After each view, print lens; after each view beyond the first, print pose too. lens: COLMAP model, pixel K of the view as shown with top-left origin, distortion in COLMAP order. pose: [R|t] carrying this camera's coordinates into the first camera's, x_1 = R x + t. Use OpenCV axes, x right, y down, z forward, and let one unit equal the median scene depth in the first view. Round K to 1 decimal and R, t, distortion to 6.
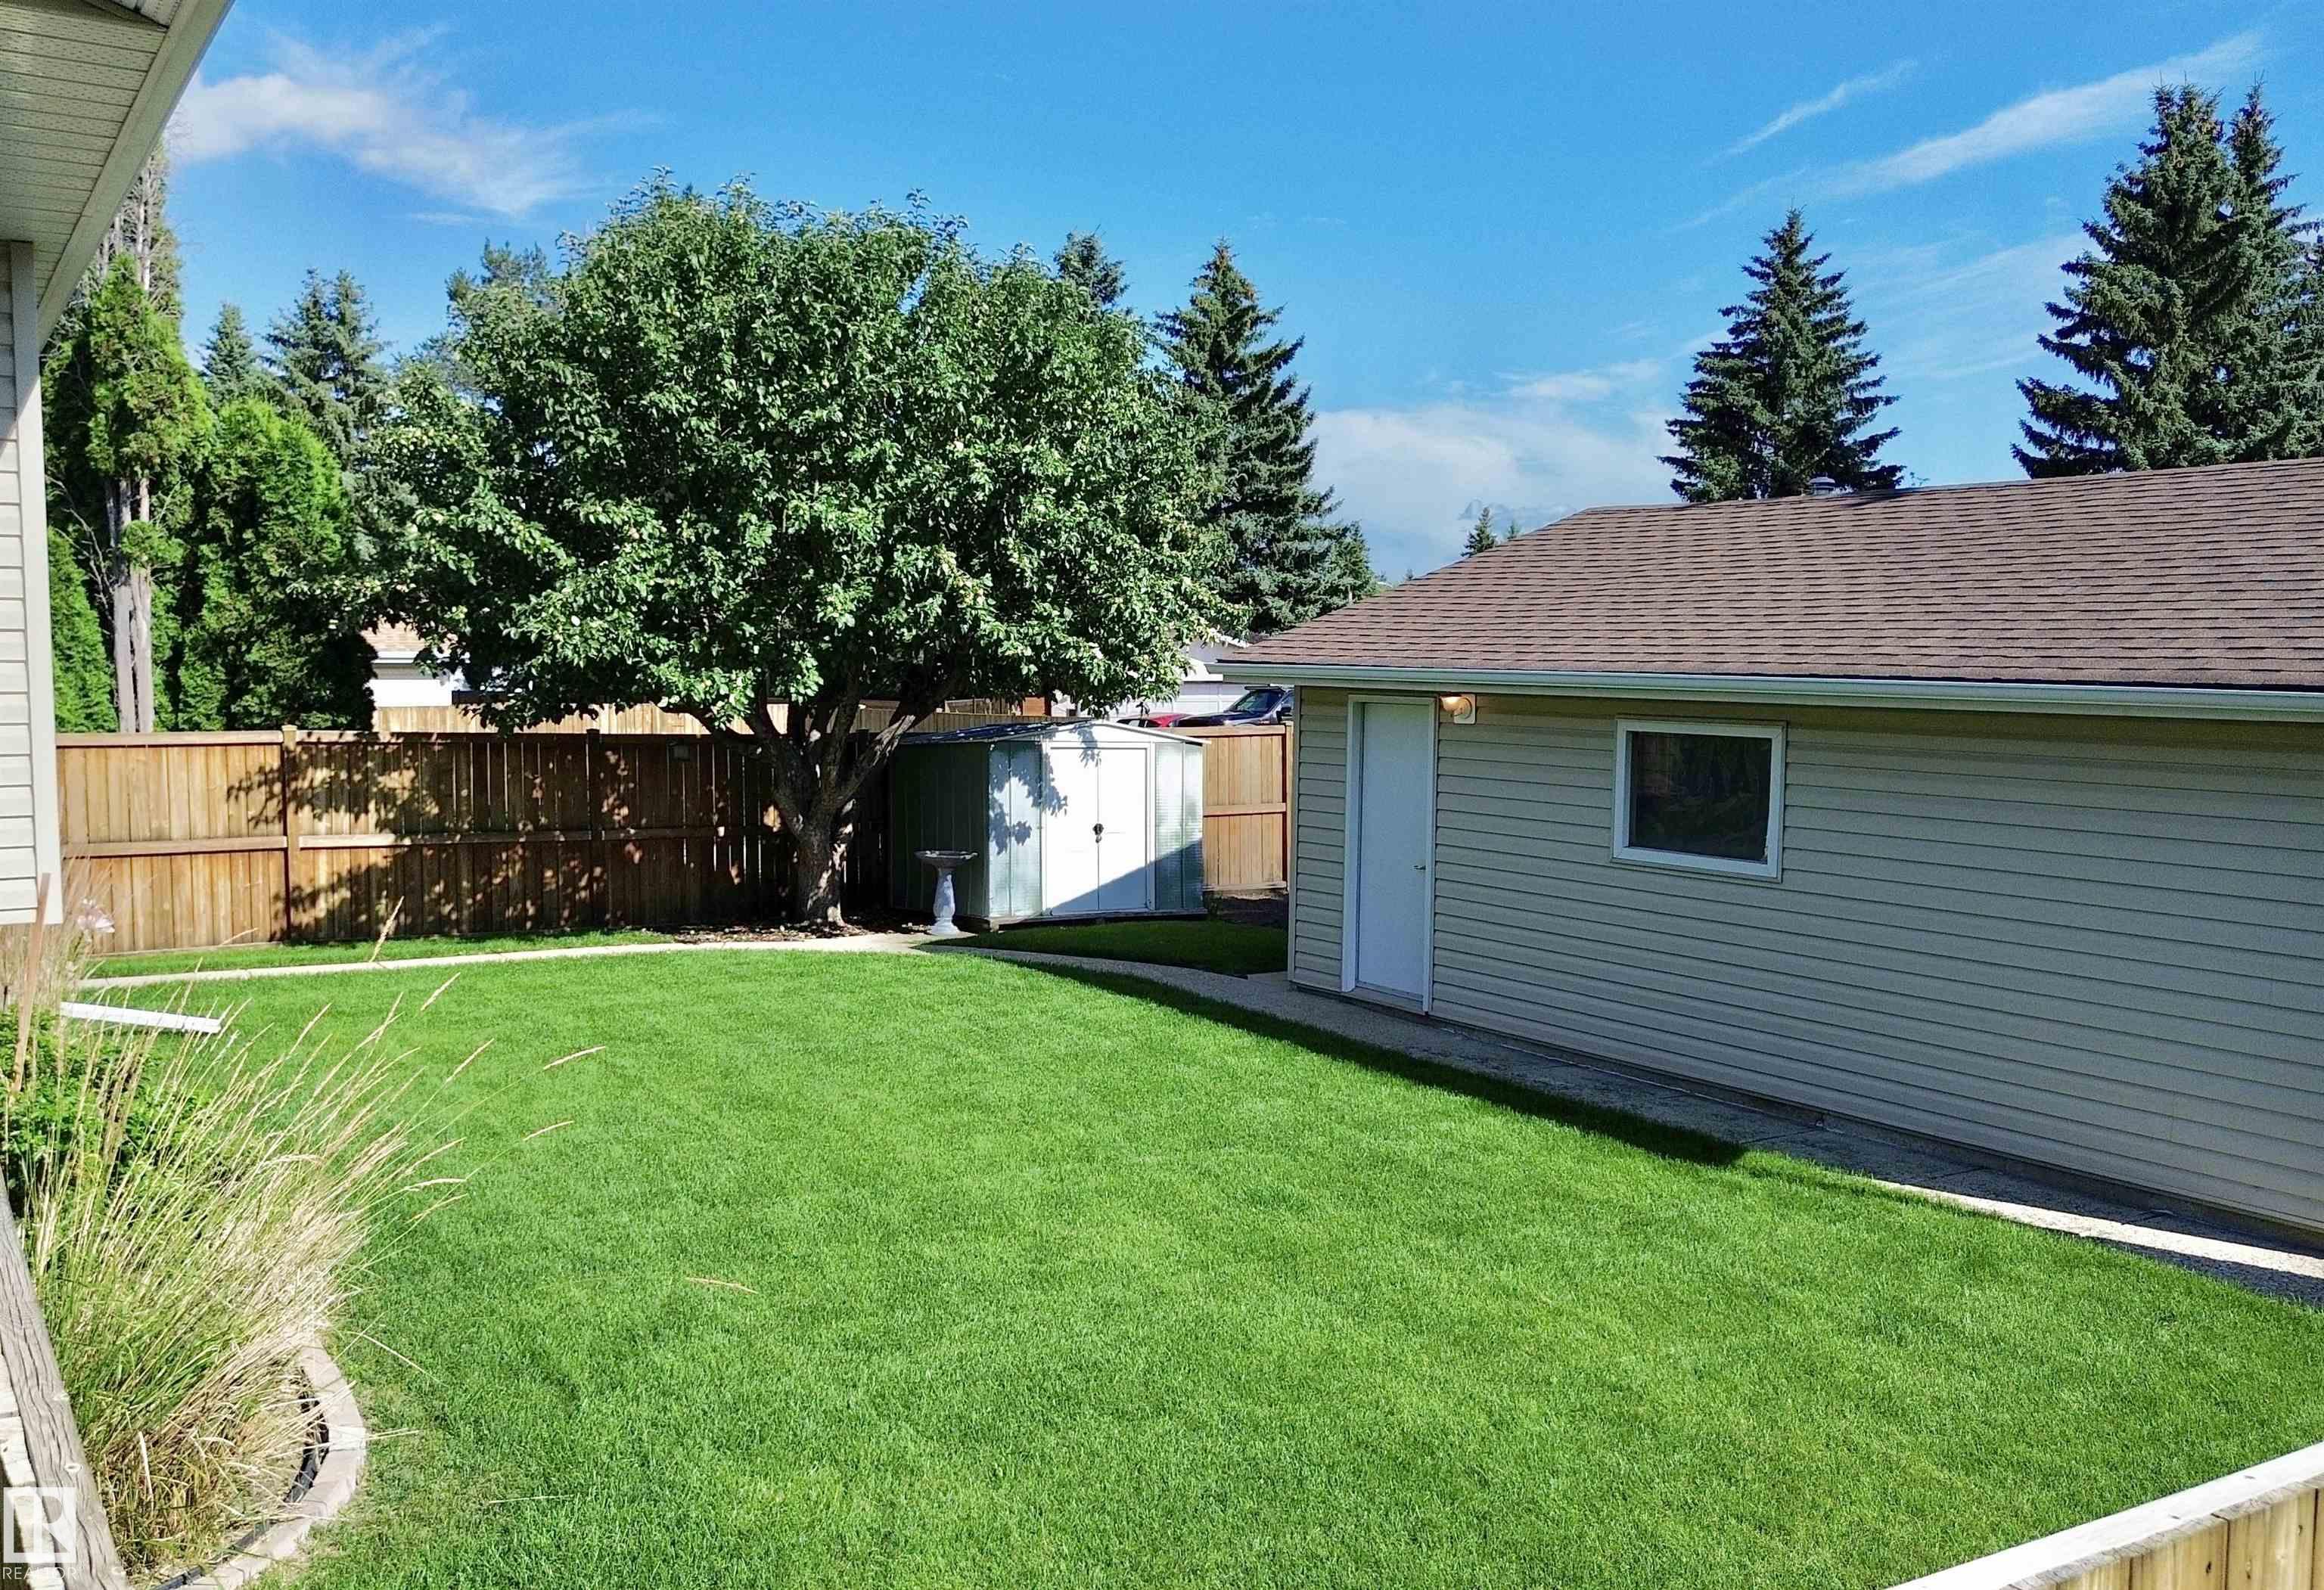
lens RADIAL K [[2012.0, 0, 1159.4], [0, 2012.0, 799.5], [0, 0, 1]] dist [0.051332, -0.039460]
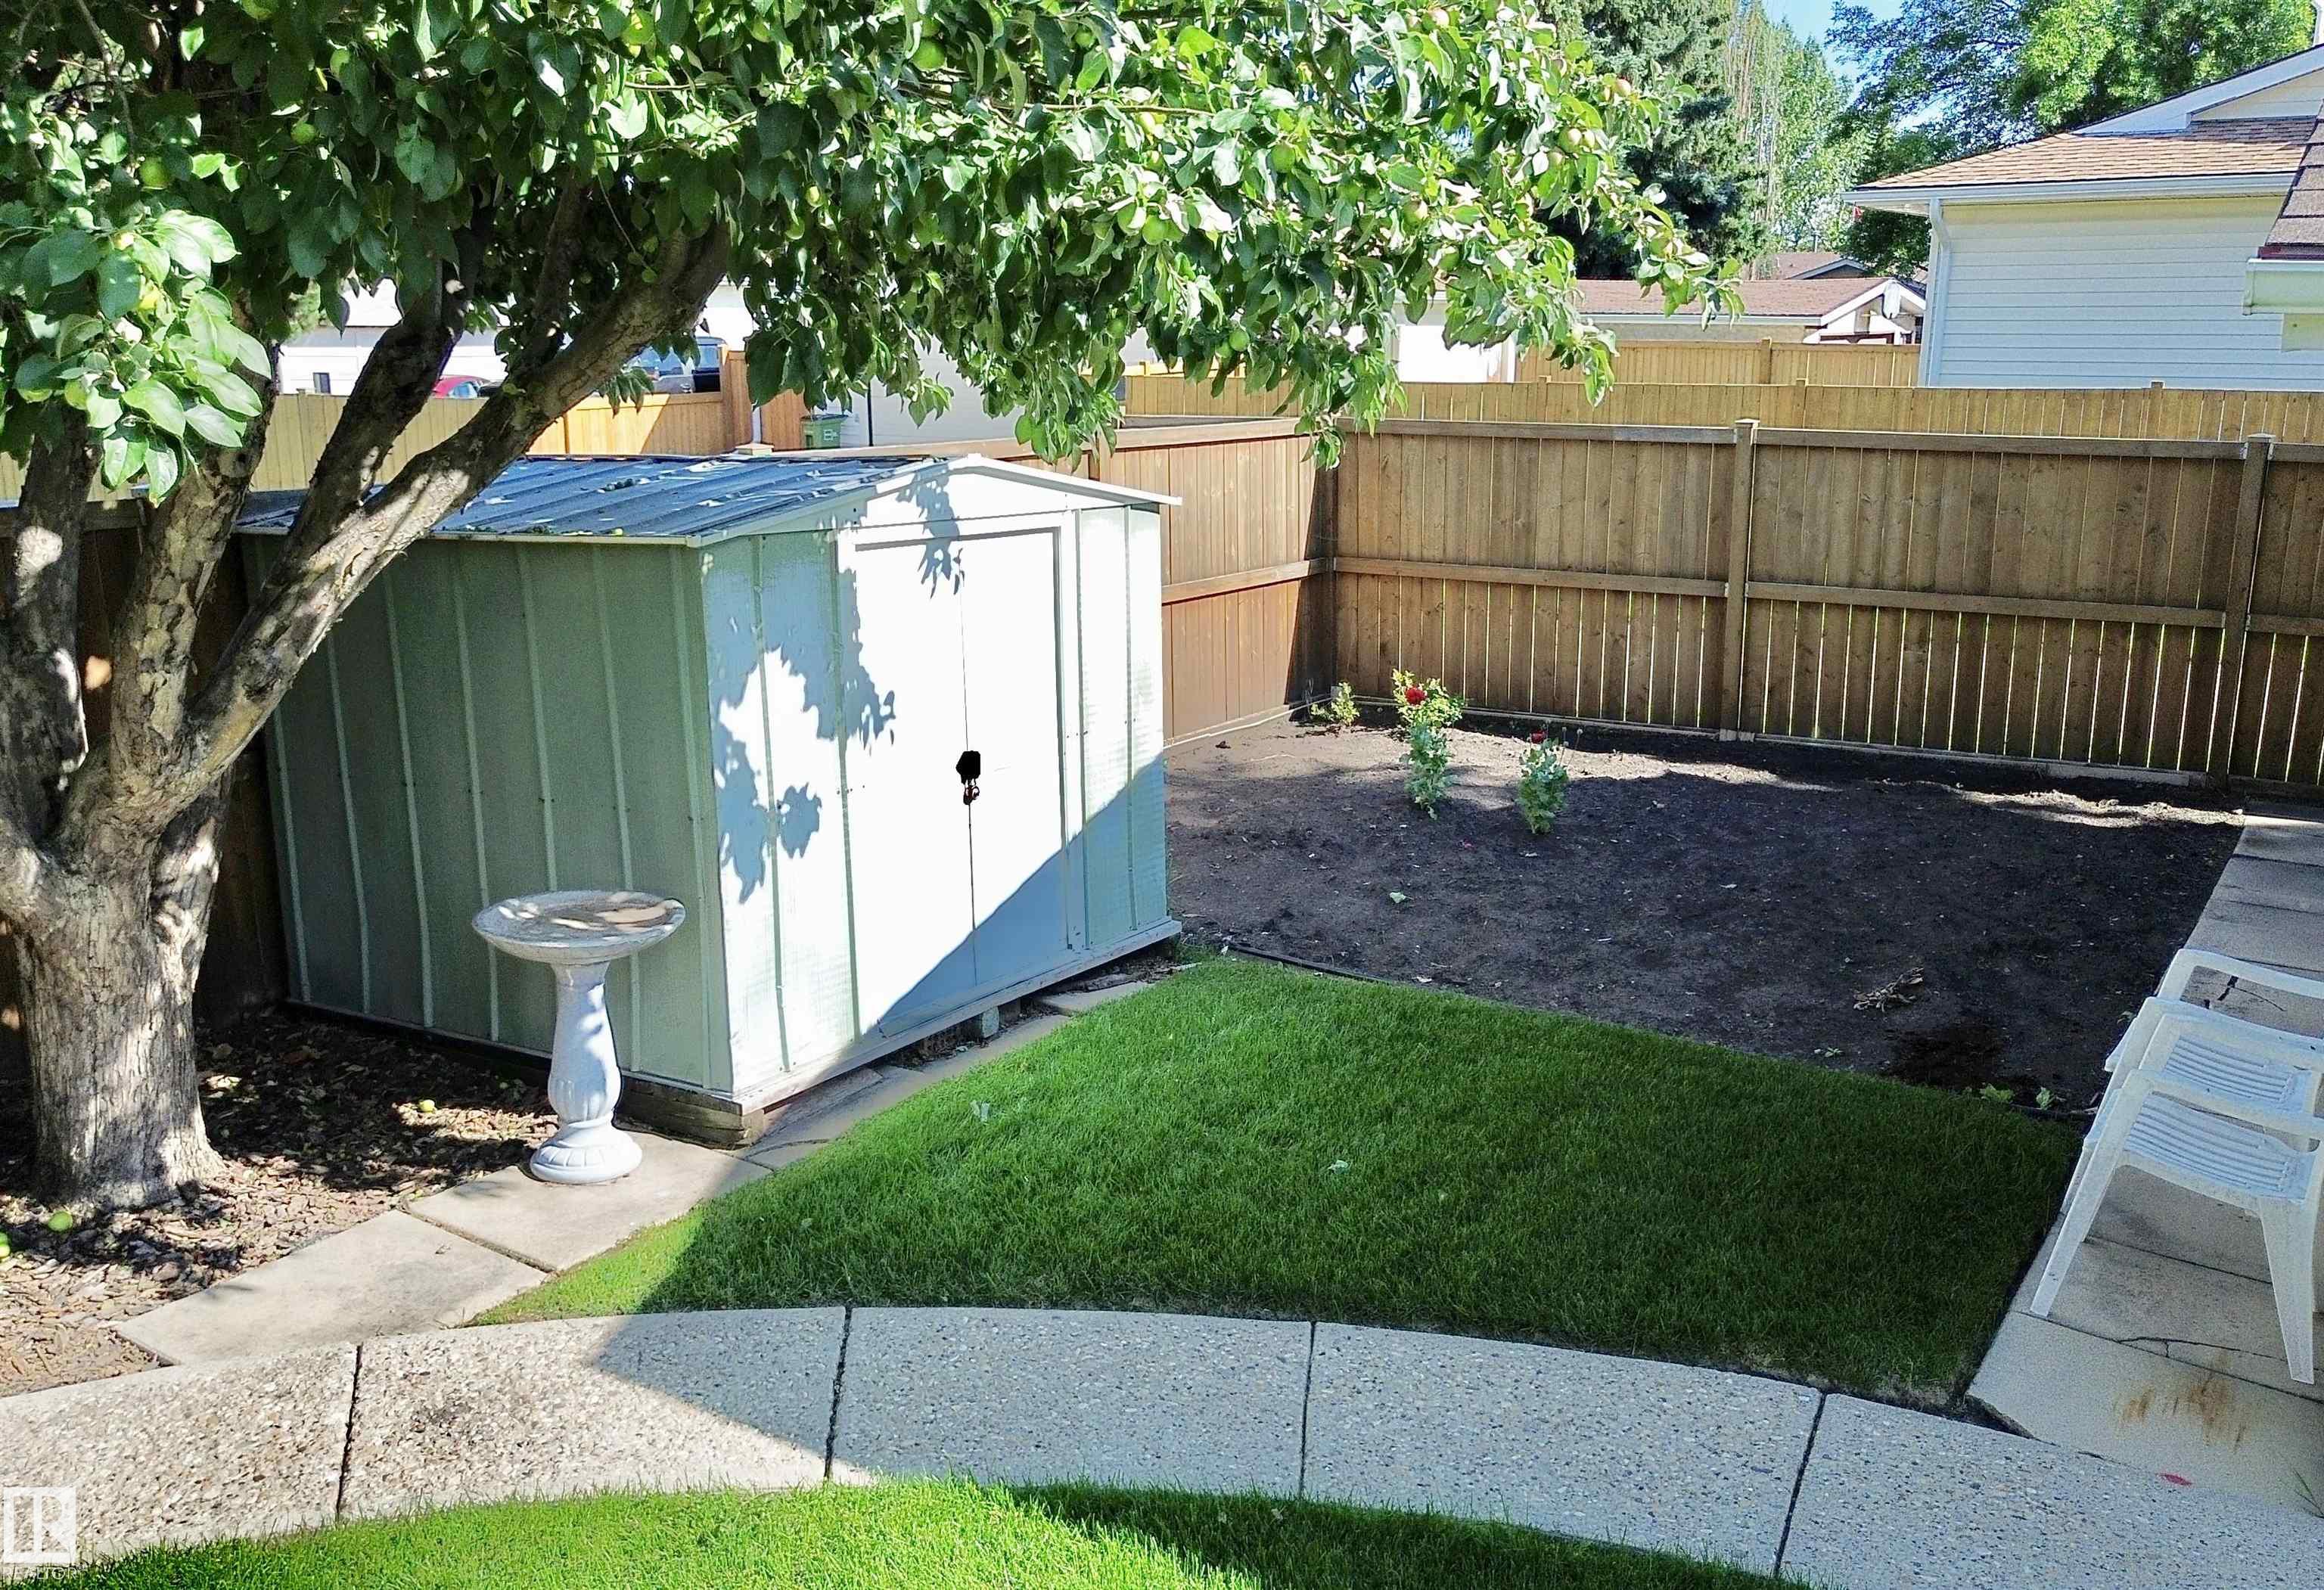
lens RADIAL K [[2012.0, 0, 1095.6], [0, 2012.0, 847.0], [0, 0, 1]] dist [0.051332, -0.039460]
pose [[0.912796, -0.109817, 0.393375, -0.152133], [0.038318, 0.981951, 0.185214, -0.037342], [-0.406614, -0.153989, 0.900529, 0.686409]]
